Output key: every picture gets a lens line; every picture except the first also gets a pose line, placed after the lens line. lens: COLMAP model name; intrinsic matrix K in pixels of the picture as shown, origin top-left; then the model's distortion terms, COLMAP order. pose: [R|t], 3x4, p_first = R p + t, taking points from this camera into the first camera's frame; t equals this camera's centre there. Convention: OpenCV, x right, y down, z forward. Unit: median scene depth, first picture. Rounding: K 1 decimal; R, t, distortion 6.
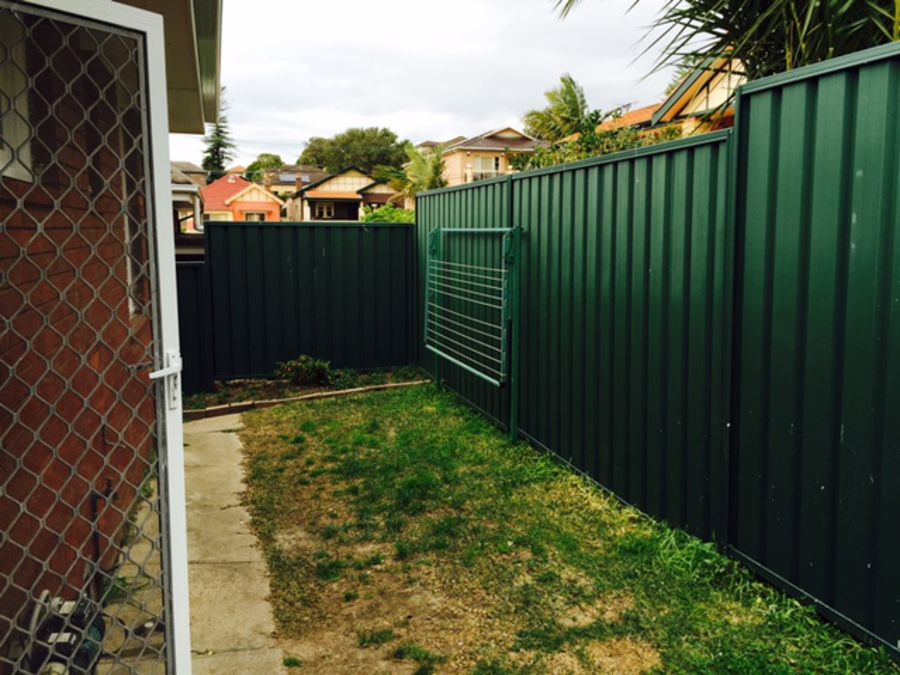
lens RADIAL K [[765.5, 0, 451.5], [0, 765.5, 335.4], [0, 0, 1]] dist [0.043472, -0.010878]
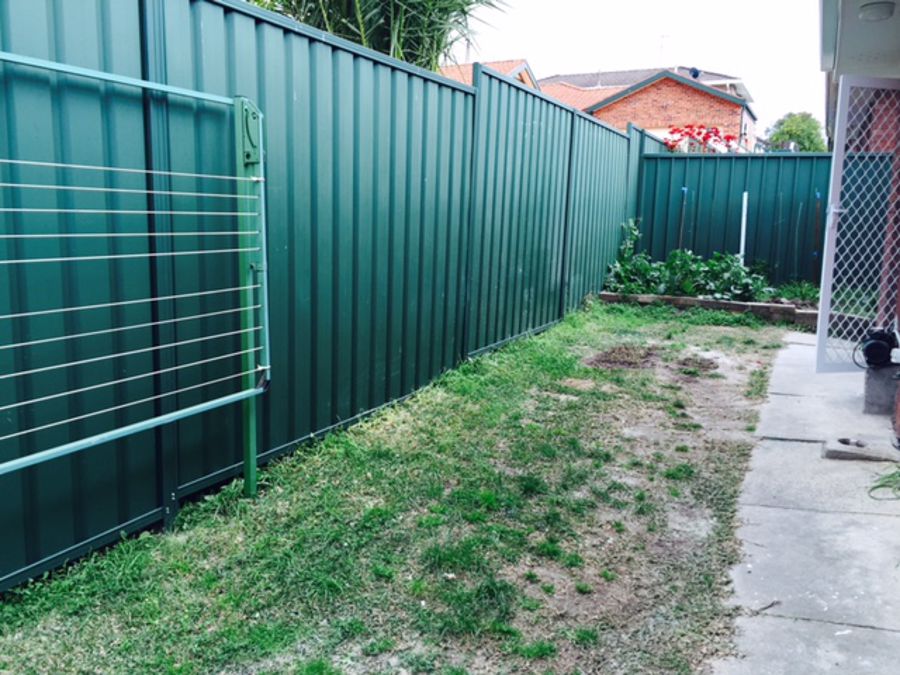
lens RADIAL K [[765.5, 0, 451.6], [0, 765.5, 336.2], [0, 0, 1]] dist [0.043472, -0.010878]
pose [[-0.741368, -0.135263, 0.657326, -0.546845], [0.059549, 0.962355, 0.265194, -0.152855], [-0.668451, 0.235749, -0.705404, 1.769766]]
